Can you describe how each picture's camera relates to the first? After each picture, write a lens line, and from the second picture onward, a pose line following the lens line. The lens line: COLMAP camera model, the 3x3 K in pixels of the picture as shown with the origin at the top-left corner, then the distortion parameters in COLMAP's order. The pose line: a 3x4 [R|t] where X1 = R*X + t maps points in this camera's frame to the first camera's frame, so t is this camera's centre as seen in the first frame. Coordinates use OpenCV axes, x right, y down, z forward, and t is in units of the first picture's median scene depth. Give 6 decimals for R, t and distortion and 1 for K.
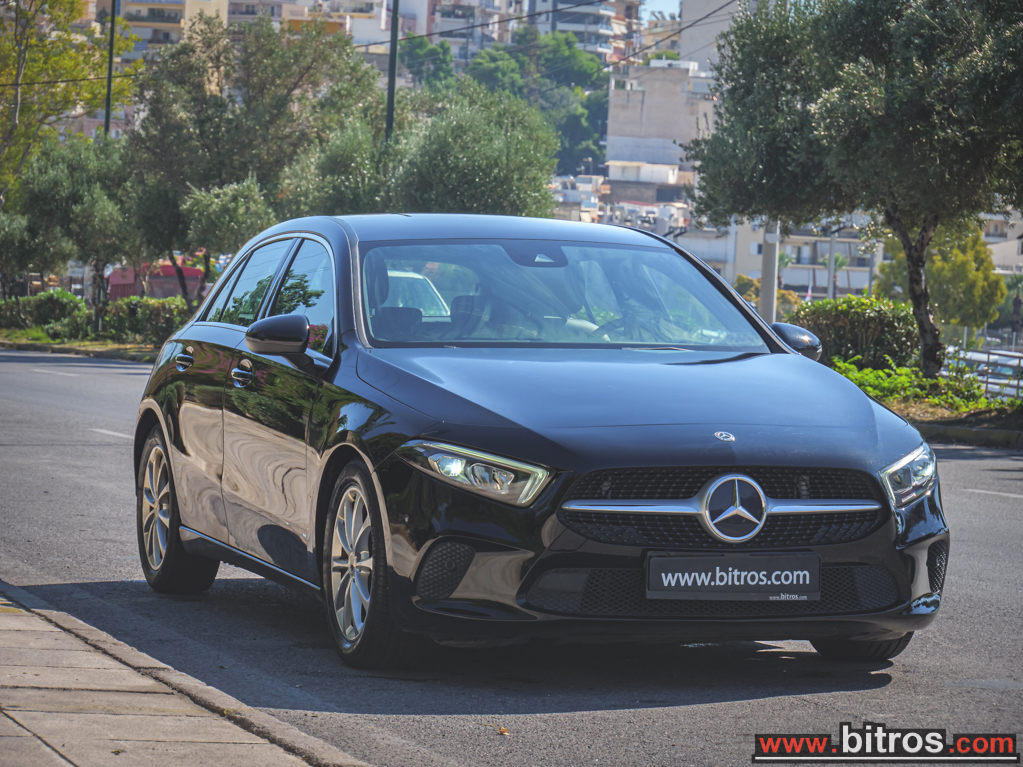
lens RADIAL K [[3498.0, 0, 524.8], [0, 3498.0, 337.7], [0, 0, 1]] dist [-0.032382, 0.000000]
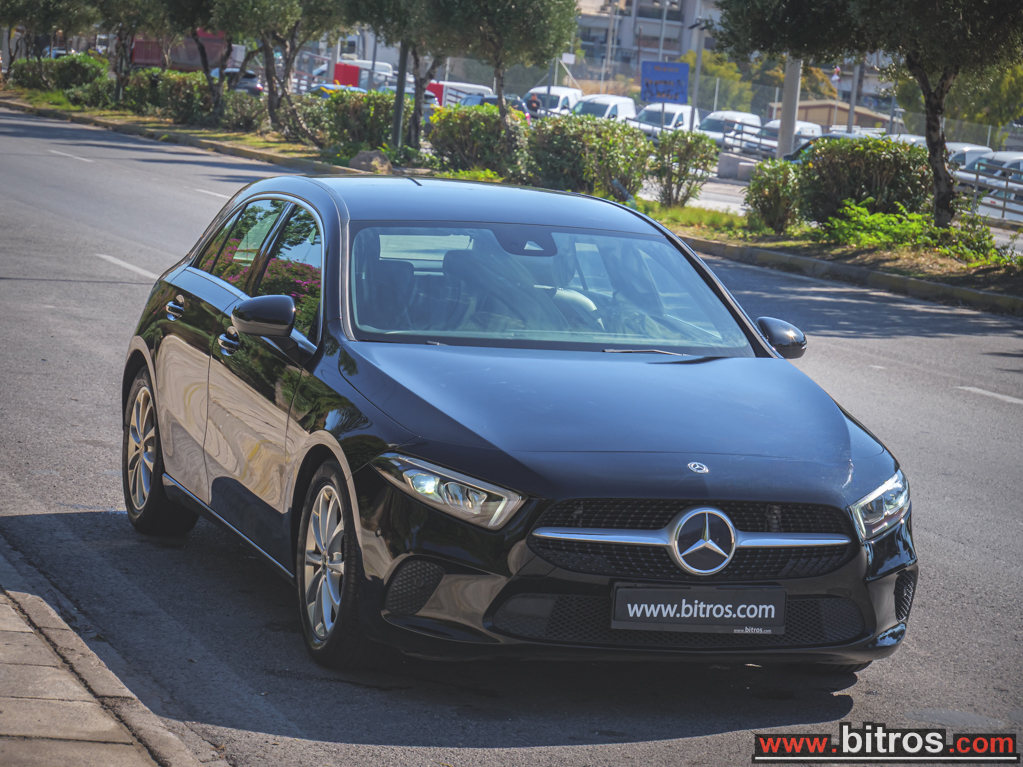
lens RADIAL K [[3498.0, 0, 486.0], [0, 3498.0, 378.6], [0, 0, 1]] dist [-0.032382, 0.000000]
pose [[0.998685, 0.049180, -0.014484, 0.009590], [-0.047833, 0.995484, 0.081992, -0.077020], [0.018451, -0.081192, 0.996528, -0.000371]]
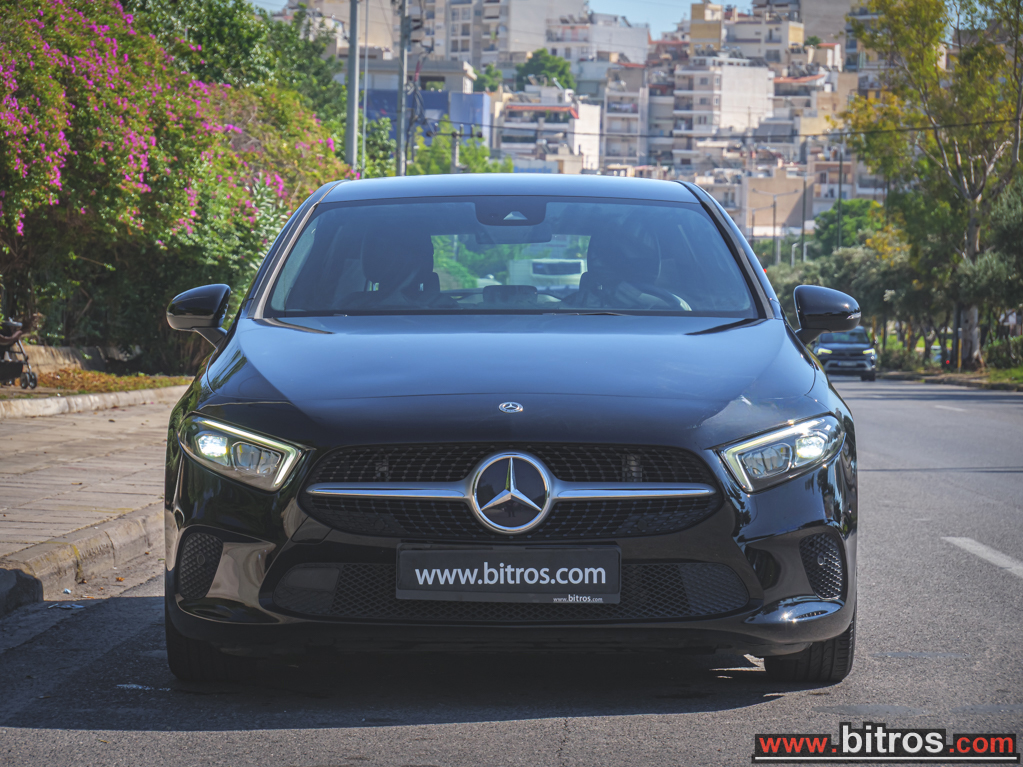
lens RADIAL K [[3498.0, 0, 510.9], [0, 3498.0, 384.5], [0, 0, 1]] dist [-0.032382, 0.000000]
pose [[0.947676, -0.013144, -0.318964, 0.325927], [0.012926, 0.999913, -0.002803, 0.025133], [0.318973, -0.001467, 0.947763, 0.205385]]
